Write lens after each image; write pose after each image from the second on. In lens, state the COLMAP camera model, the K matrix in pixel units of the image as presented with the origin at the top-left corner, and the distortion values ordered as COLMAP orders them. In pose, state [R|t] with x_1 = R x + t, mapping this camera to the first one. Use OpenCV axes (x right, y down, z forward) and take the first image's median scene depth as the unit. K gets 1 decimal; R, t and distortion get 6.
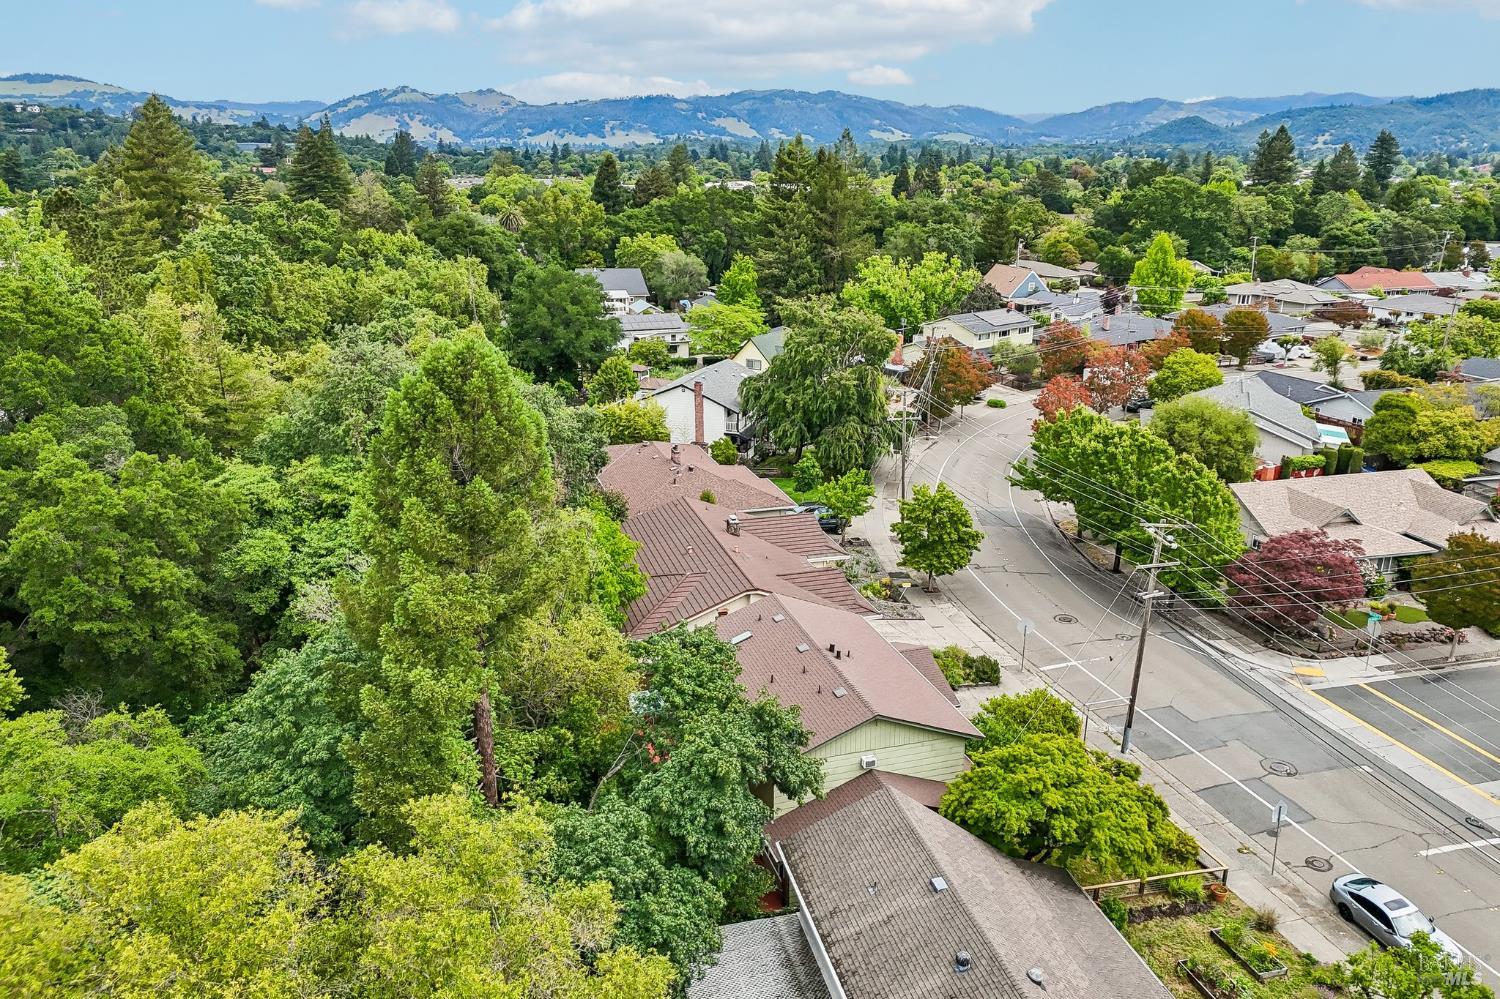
lens RADIAL K [[1101.3, 0, 750.0], [0, 1101.3, 499.5], [0, 0, 1]] dist [0.086159, -0.100145]
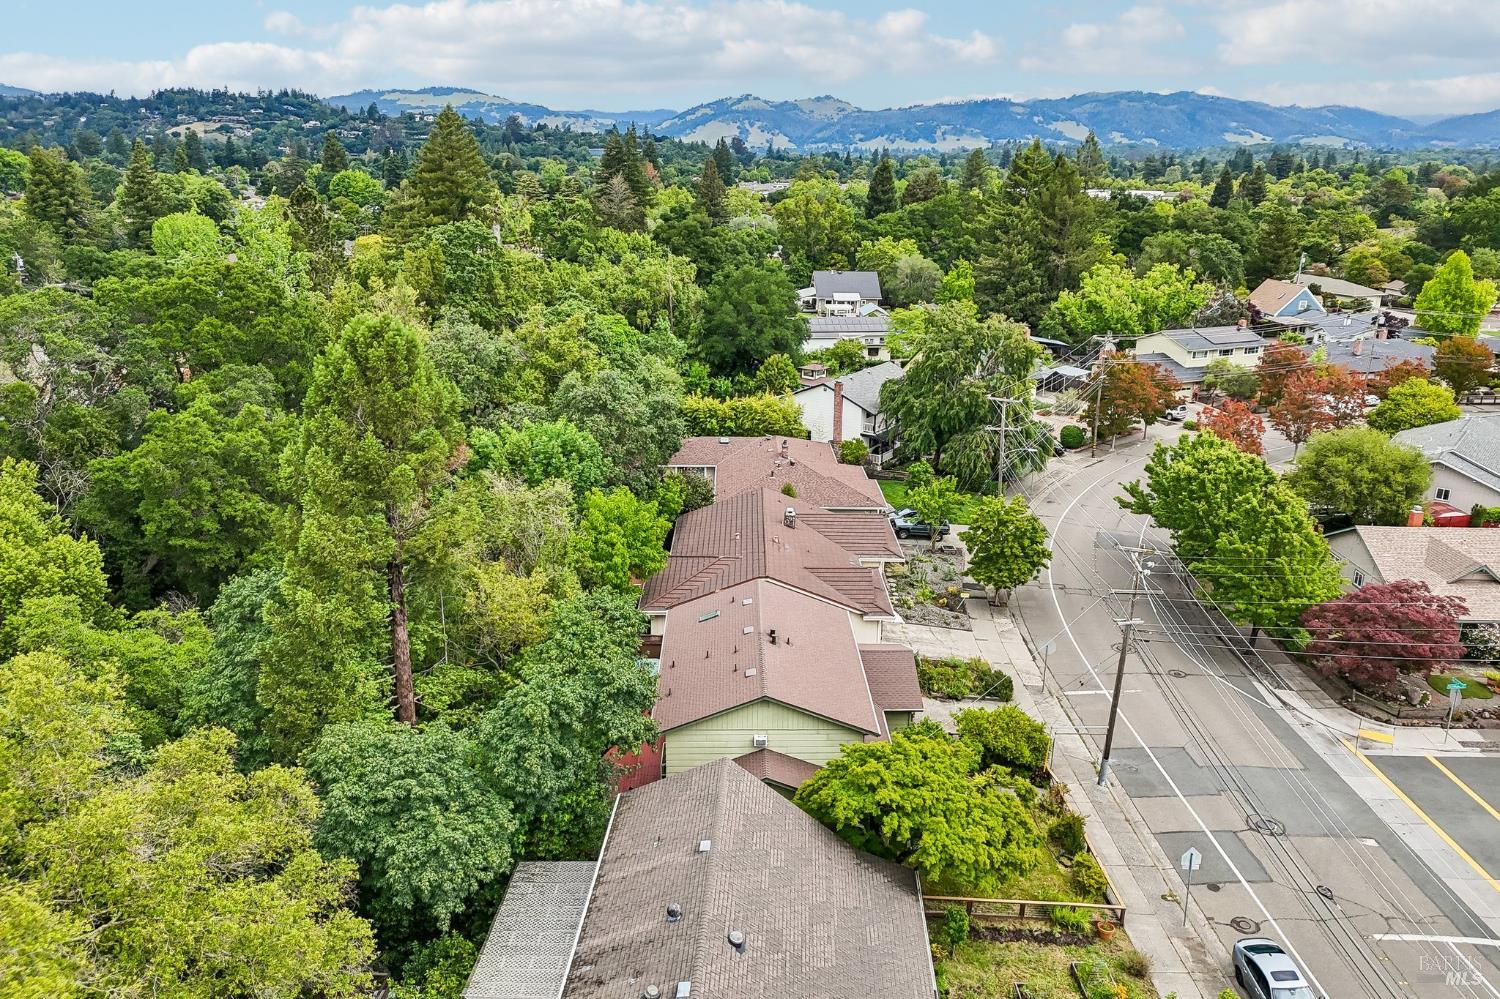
lens RADIAL K [[1101.3, 0, 750.0], [0, 1101.3, 499.5], [0, 0, 1]] dist [0.086159, -0.100145]
pose [[0.960140, 0.088084, -0.265280, 0.162128], [-0.089176, 0.995984, 0.007951, 0.001187], [0.264915, 0.016022, 0.964139, -0.005376]]
